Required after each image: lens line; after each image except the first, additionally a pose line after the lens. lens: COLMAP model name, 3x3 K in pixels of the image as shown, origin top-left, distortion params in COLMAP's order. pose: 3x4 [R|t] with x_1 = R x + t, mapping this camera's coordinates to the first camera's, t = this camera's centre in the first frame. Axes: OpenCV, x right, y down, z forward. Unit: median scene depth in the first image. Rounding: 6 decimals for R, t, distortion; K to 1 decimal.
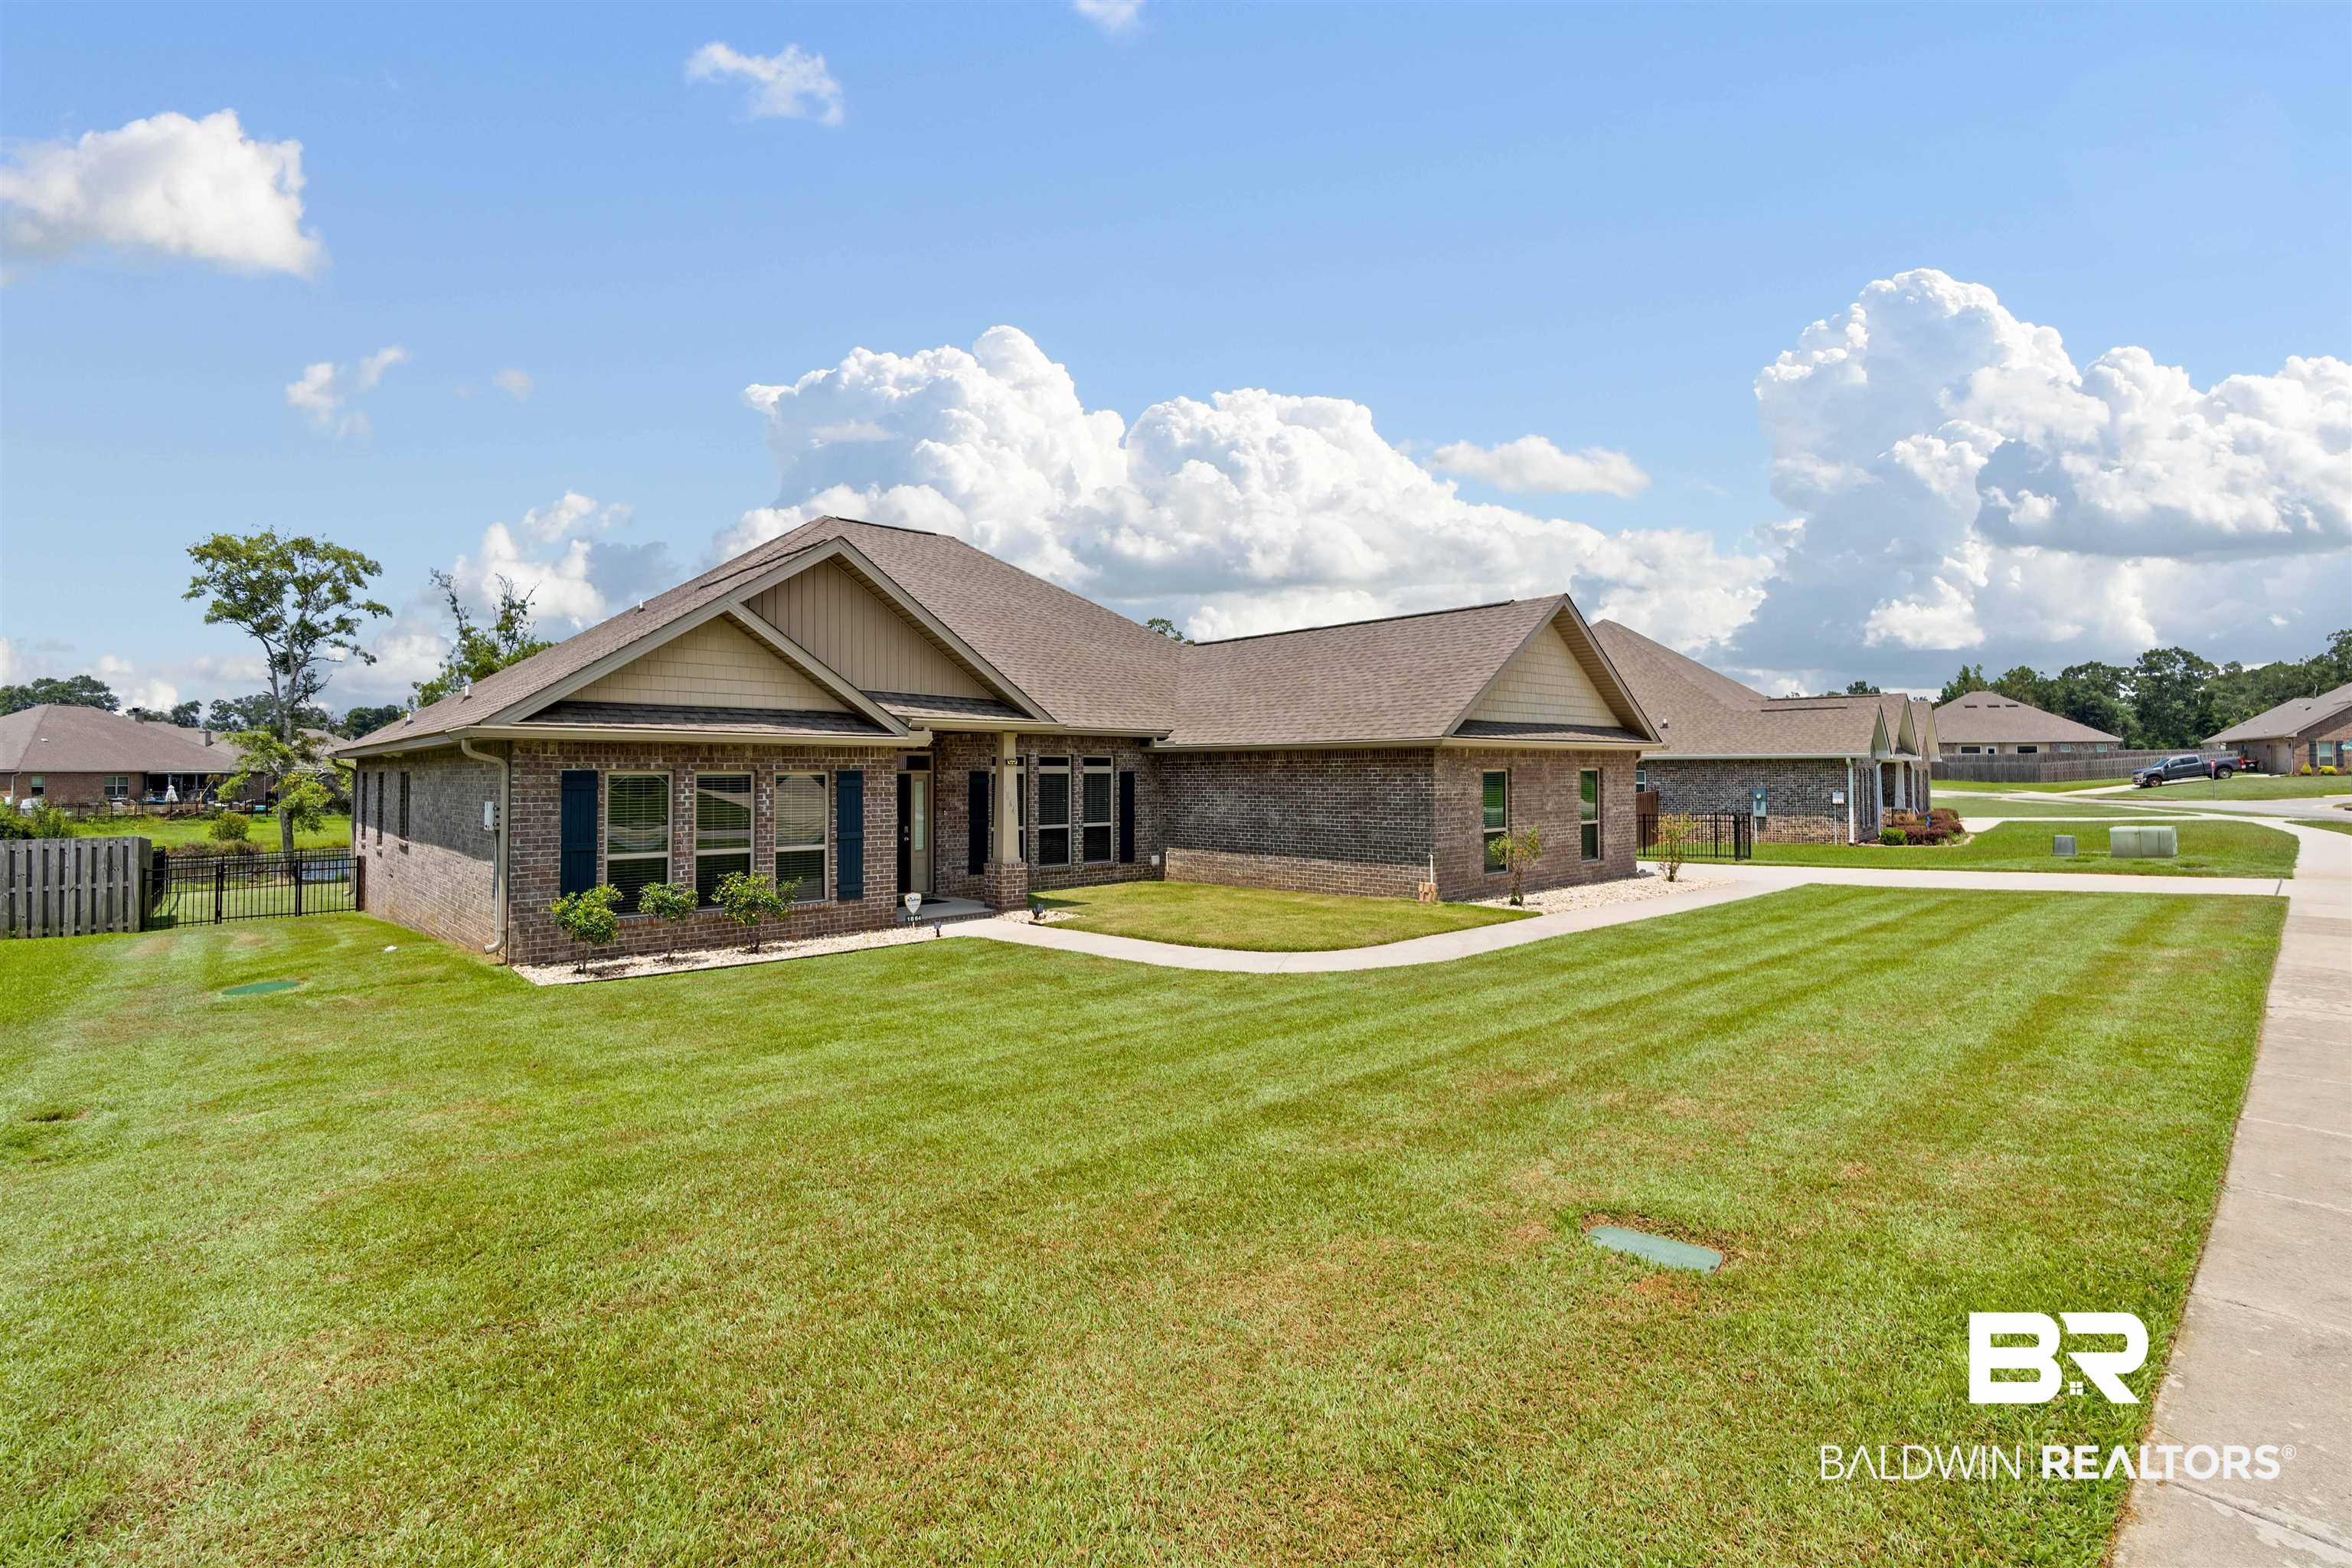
lens RADIAL K [[1049.2, 0, 1206.1], [0, 1049.2, 779.9], [0, 0, 1]] dist [-0.000040, -0.000508]
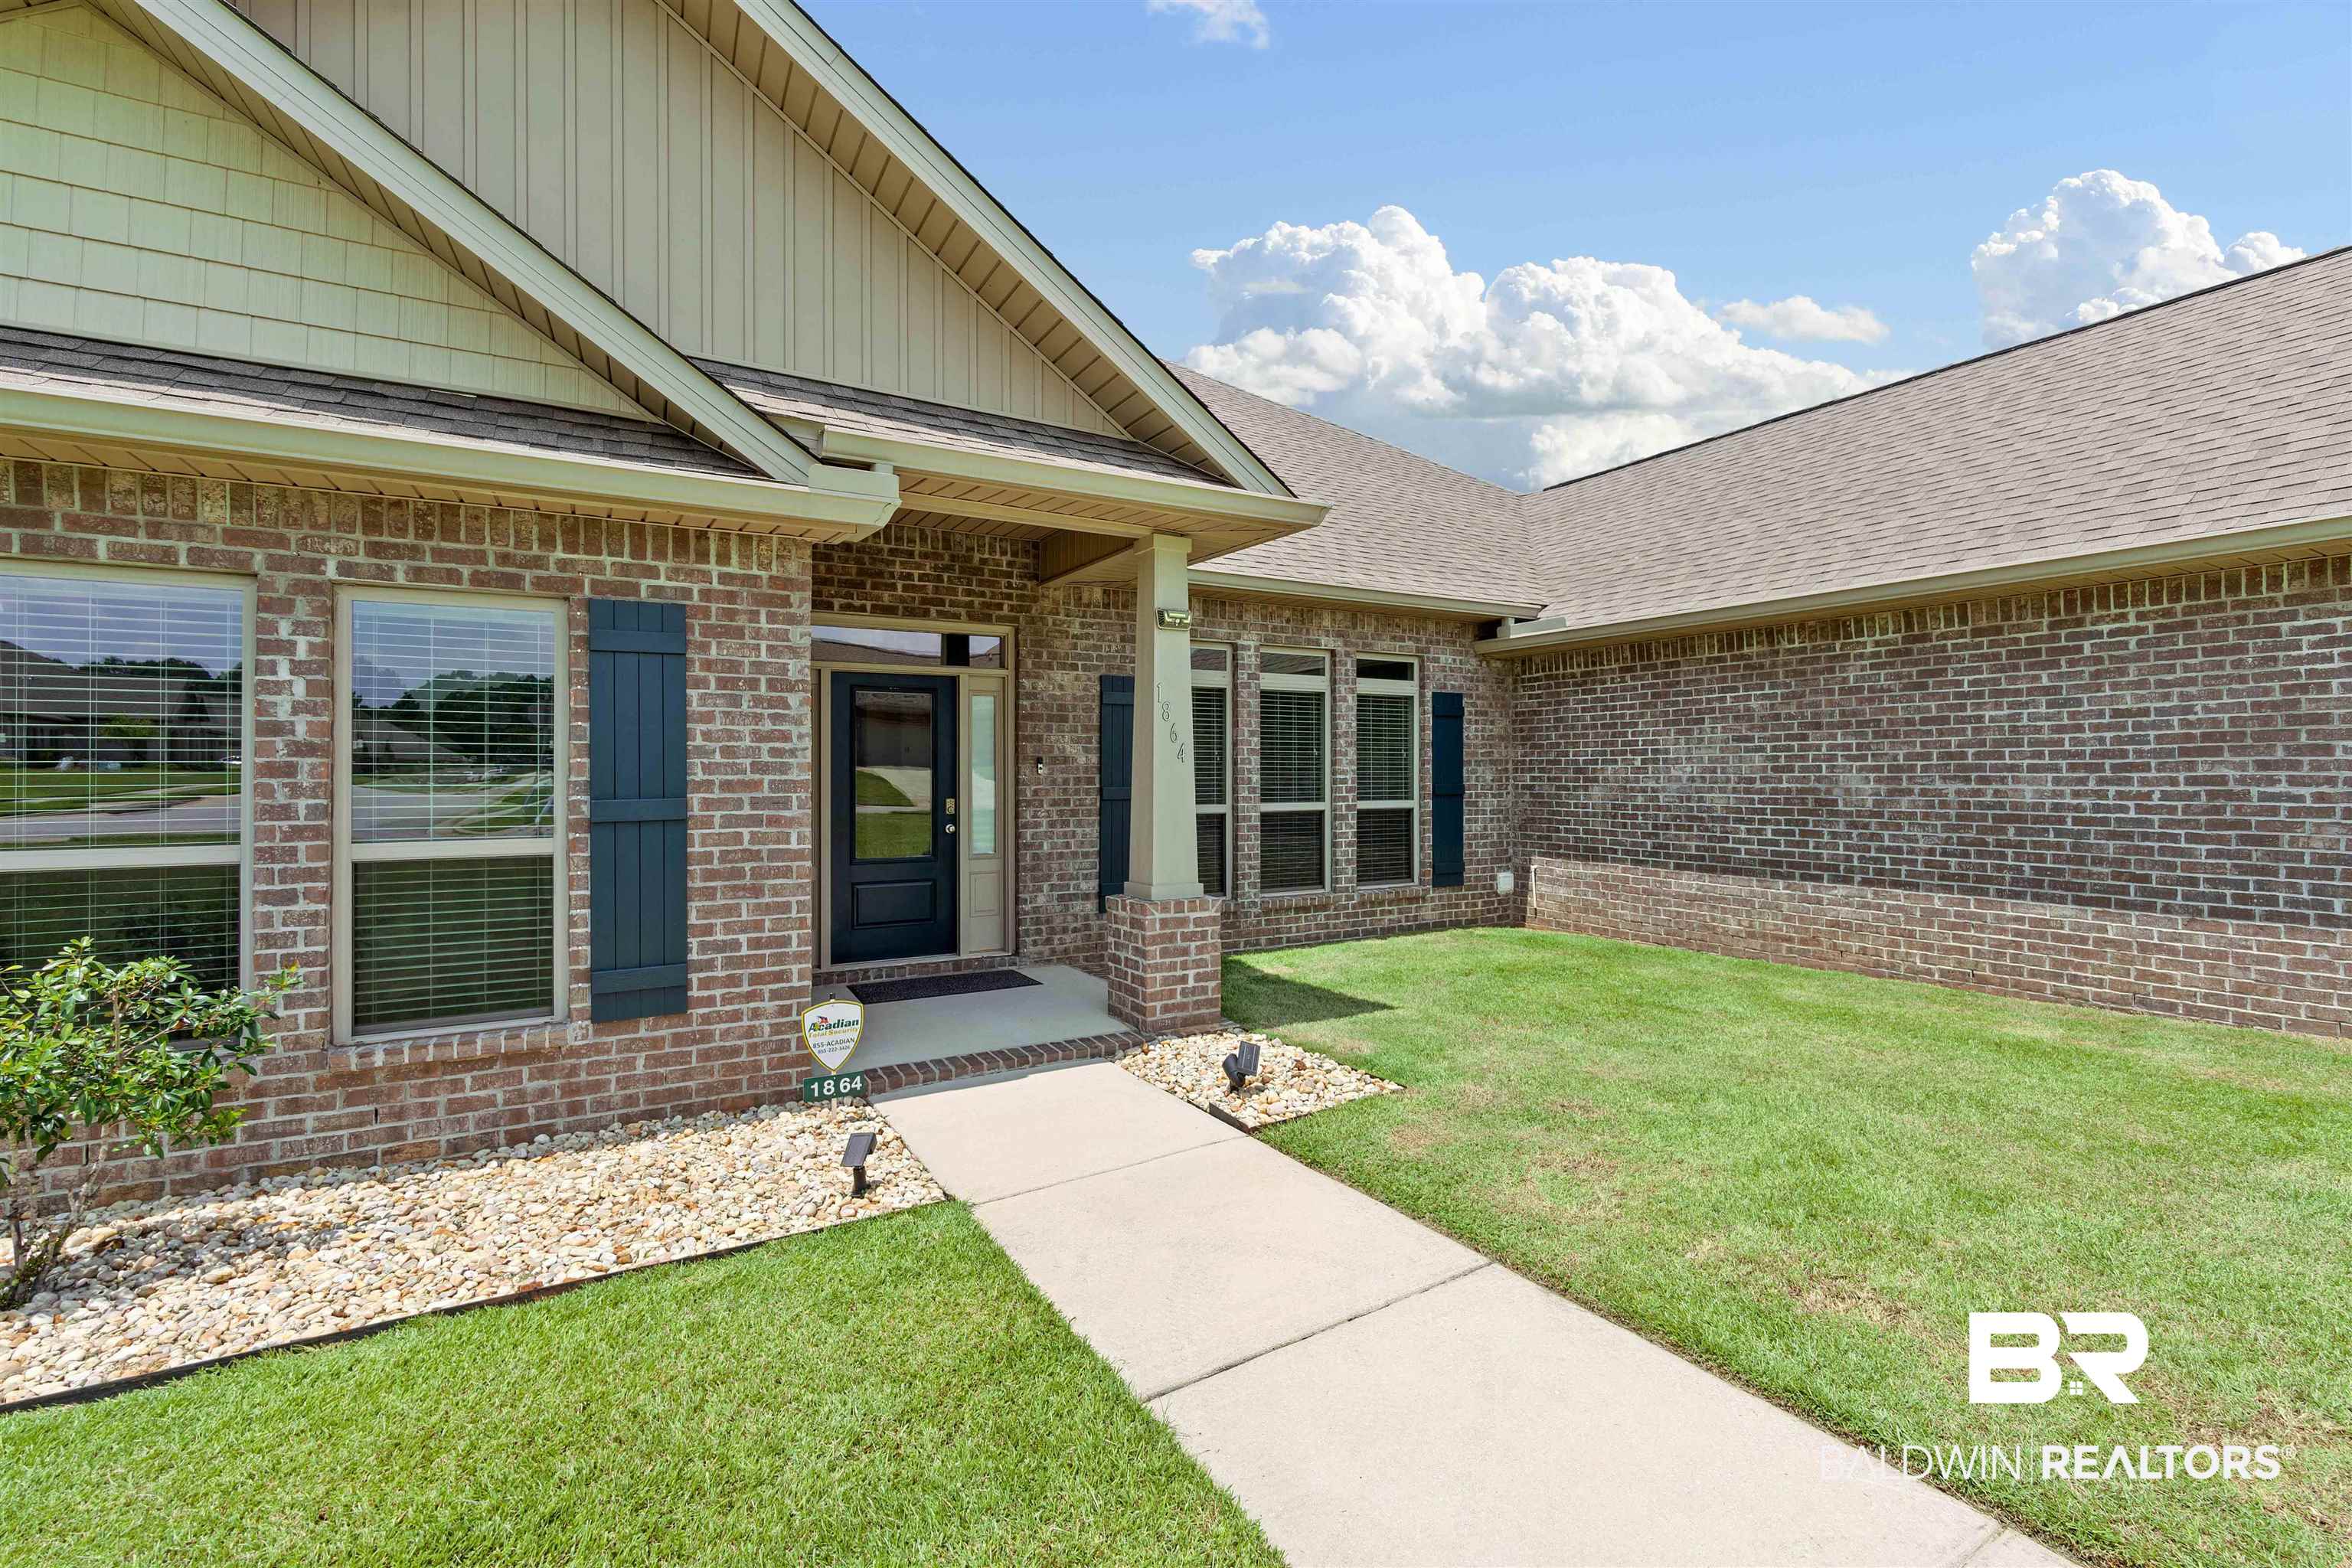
lens RADIAL K [[1038.3, 0, 1184.8], [0, 1038.3, 778.7], [0, 0, 1]] dist [-0.000913, -0.000333]
pose [[0.969912, 0.001689, -0.243450, -0.085909], [-0.001597, 0.999999, 0.000574, 0.034020], [0.243451, -0.000167, 0.969913, 0.585796]]
